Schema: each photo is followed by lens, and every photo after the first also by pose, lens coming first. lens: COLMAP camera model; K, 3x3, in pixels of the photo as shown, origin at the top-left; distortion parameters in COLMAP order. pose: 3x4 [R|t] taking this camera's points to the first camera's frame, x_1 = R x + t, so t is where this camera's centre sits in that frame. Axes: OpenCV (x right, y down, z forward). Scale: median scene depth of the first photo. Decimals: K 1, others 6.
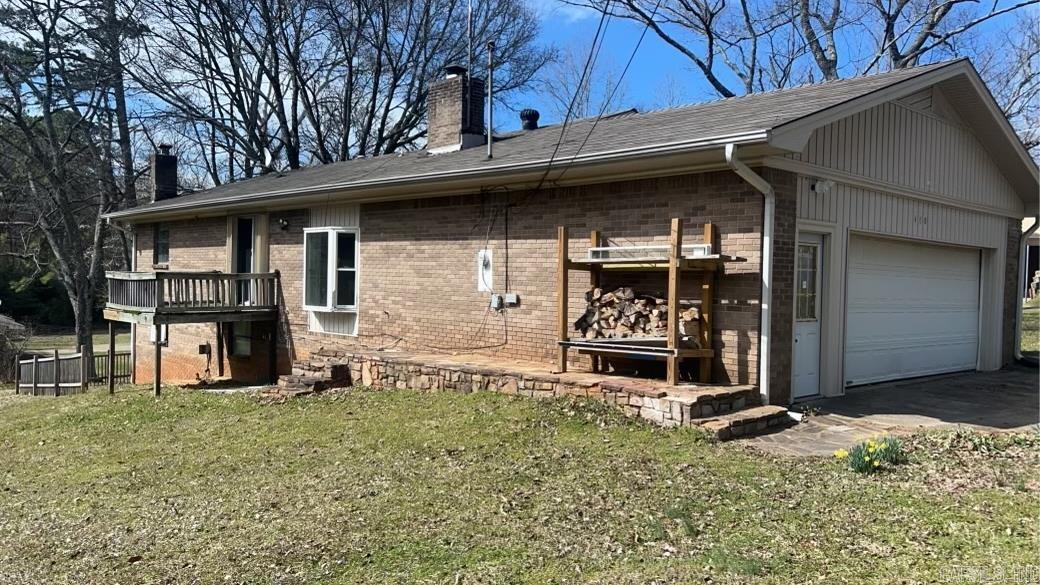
lens RADIAL K [[811.5, 0, 520.0], [0, 811.5, 292.5], [0, 0, 1]] dist [0.057915, -0.002282]
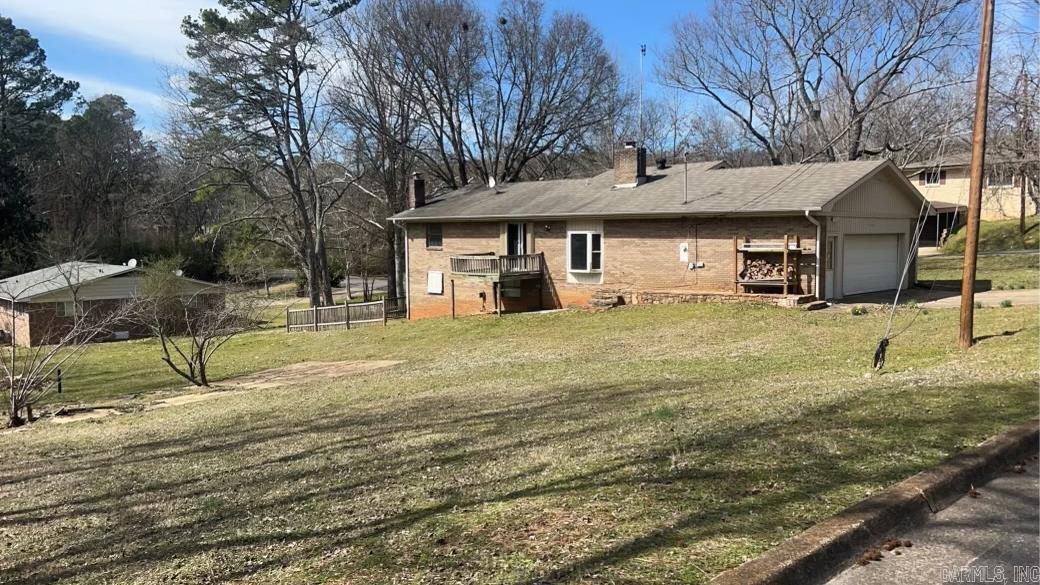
lens RADIAL K [[752.8, 0, 520.0], [0, 752.8, 292.5], [0, 0, 1]] dist [0.001088, -0.000220]
pose [[0.999295, -0.034166, 0.015577, -0.557824], [0.033162, 0.997604, 0.060711, -0.059913], [-0.017614, -0.060151, 0.998034, -1.143099]]
